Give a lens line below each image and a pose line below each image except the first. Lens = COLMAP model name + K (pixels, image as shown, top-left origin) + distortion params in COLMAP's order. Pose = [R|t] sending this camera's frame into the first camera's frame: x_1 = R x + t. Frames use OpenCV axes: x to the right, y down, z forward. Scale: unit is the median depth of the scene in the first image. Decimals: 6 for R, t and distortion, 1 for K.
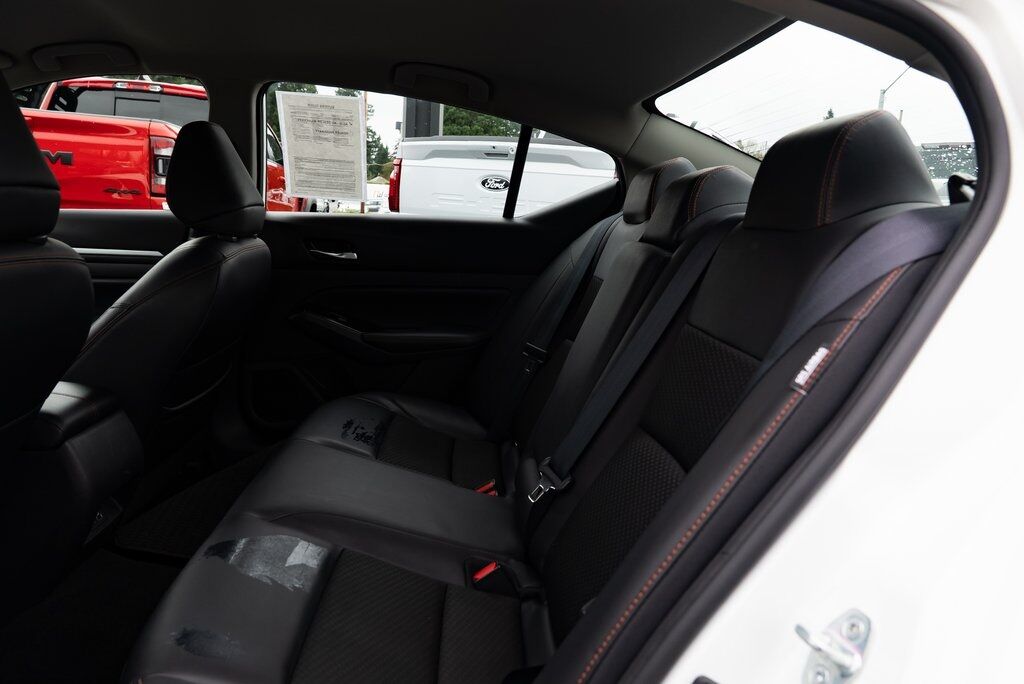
lens RADIAL K [[698.1, 0, 512.0], [0, 698.1, 342.0], [0, 0, 1]] dist [-0.032451, 0.018101]
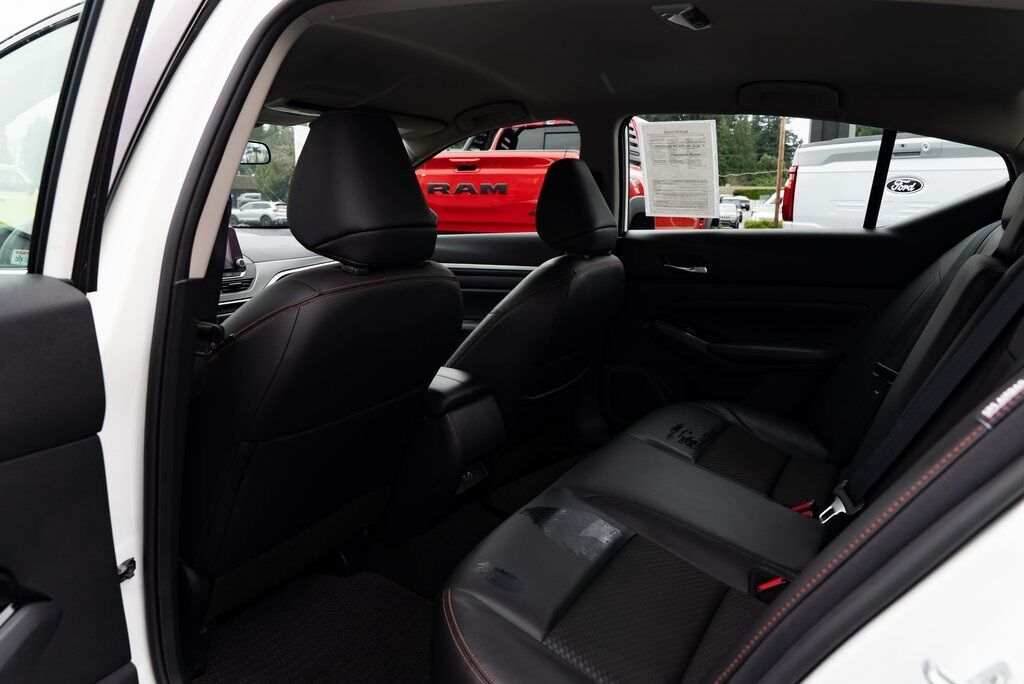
lens RADIAL K [[698.1, 0, 512.0], [0, 698.1, 342.0], [0, 0, 1]] dist [-0.032451, 0.018101]
pose [[0.838930, 0.047718, -0.542144, 0.130284], [-0.055124, 0.998476, 0.002582, -0.002324], [0.541441, 0.027719, 0.840282, -0.043611]]
